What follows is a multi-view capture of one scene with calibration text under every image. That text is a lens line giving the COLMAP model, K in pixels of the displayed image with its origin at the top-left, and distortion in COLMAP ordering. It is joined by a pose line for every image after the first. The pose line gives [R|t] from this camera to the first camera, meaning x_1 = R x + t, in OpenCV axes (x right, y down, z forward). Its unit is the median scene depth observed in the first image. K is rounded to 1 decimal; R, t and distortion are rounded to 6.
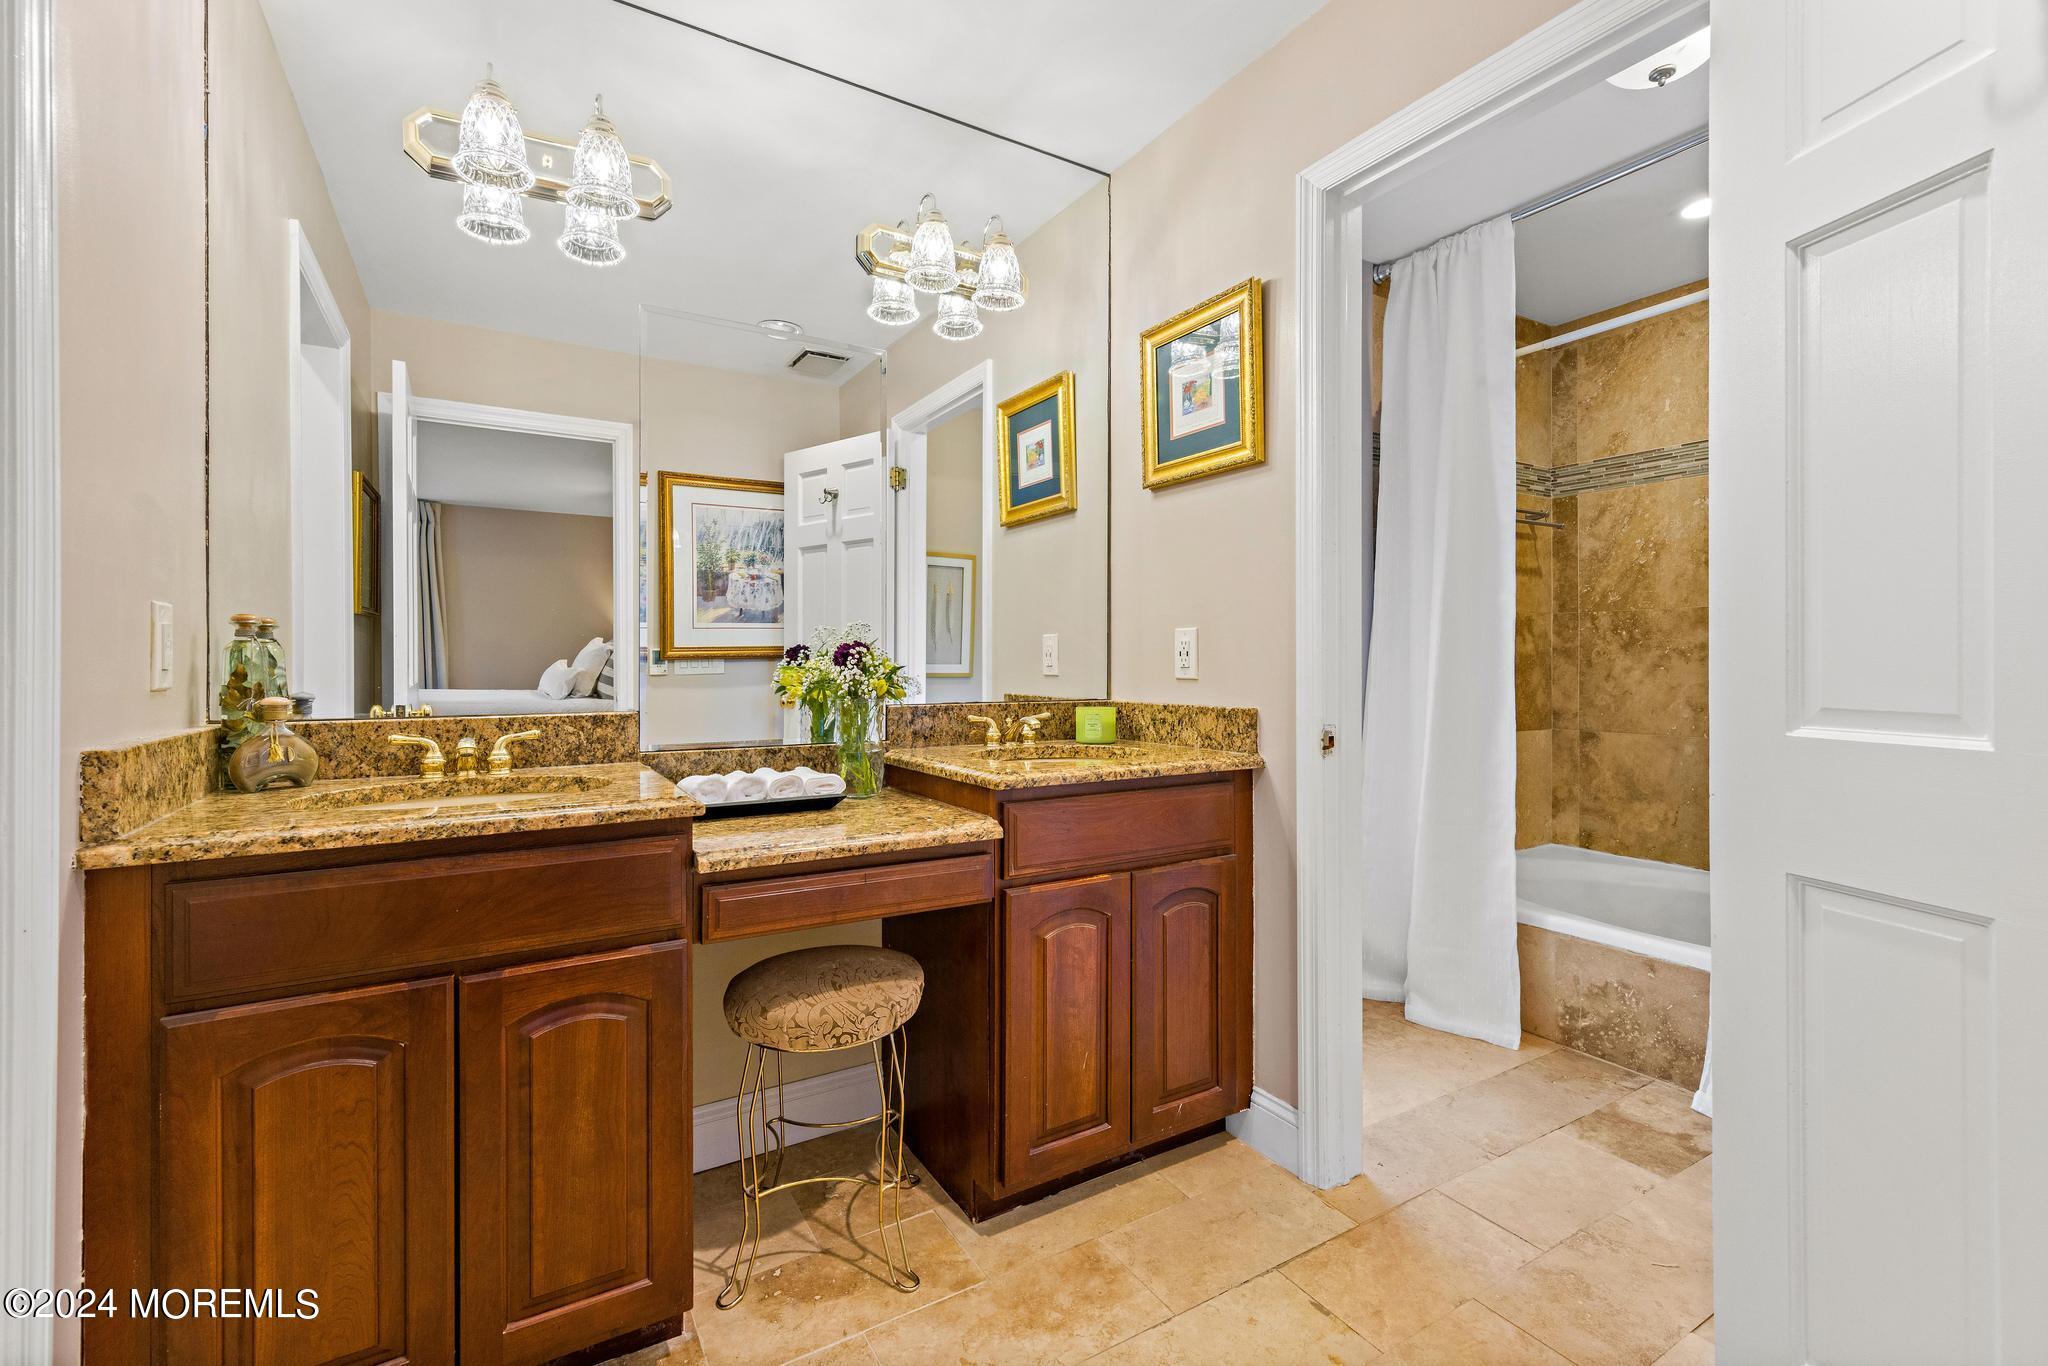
lens RADIAL K [[890.1, 0, 1020.6], [0, 890.1, 678.1], [0, 0, 1]] dist [0.001093, -0.000103]
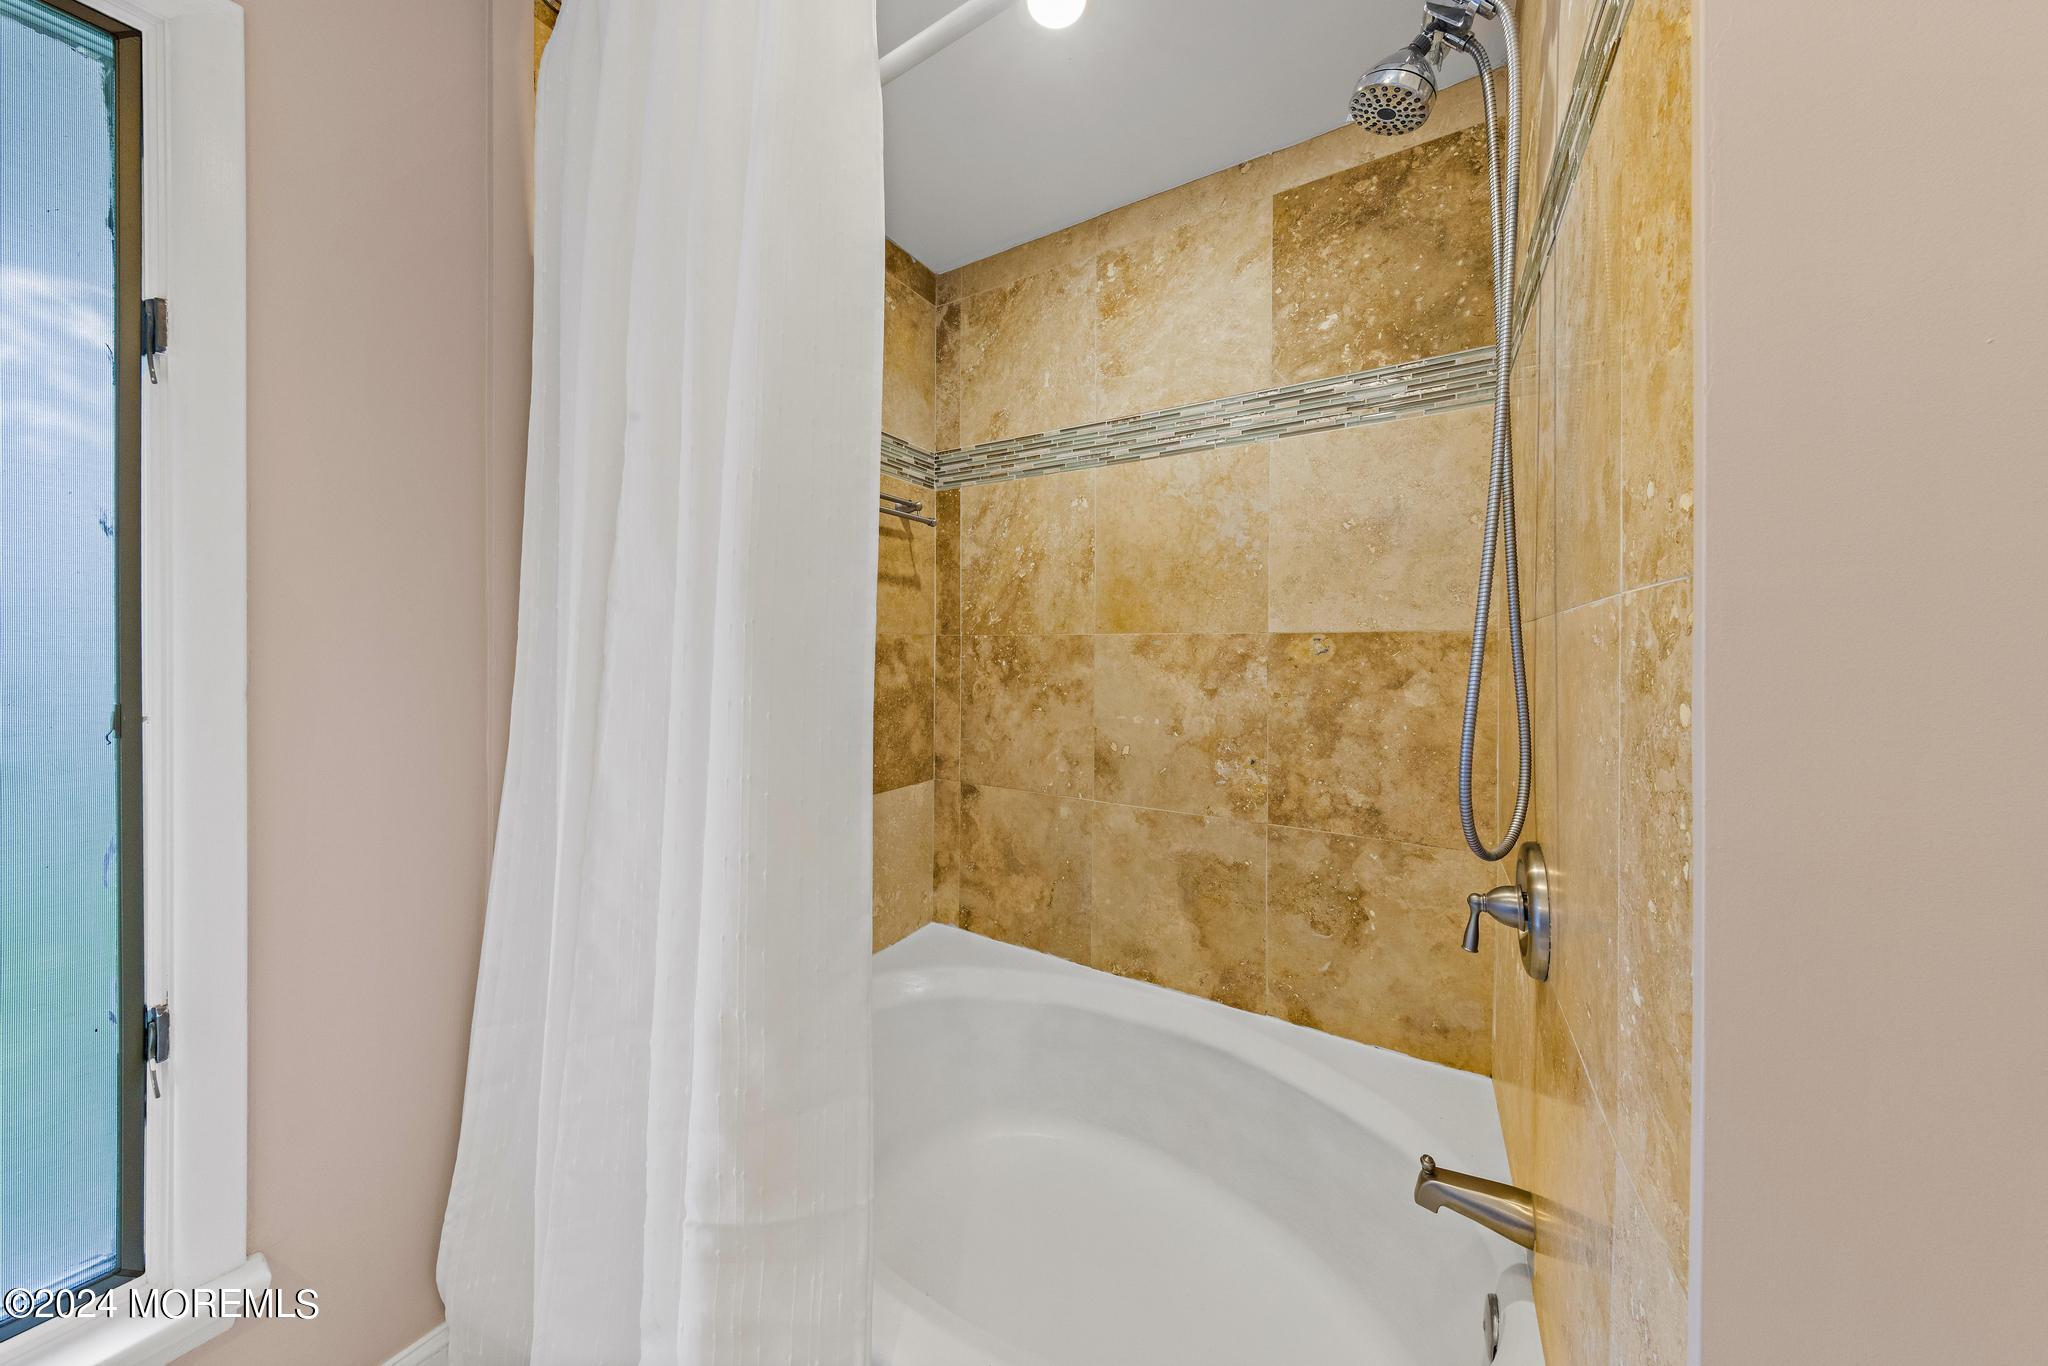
lens RADIAL K [[648.0, 0, 1022.1], [0, 648.0, 671.4], [0, 0, 1]] dist [-0.000528, -0.000003]
pose [[0.894350, 0.003365, 0.447355, 0.422088], [-0.007276, 0.999949, 0.007024, -0.046520], [-0.447308, -0.009537, 0.894329, 0.460764]]
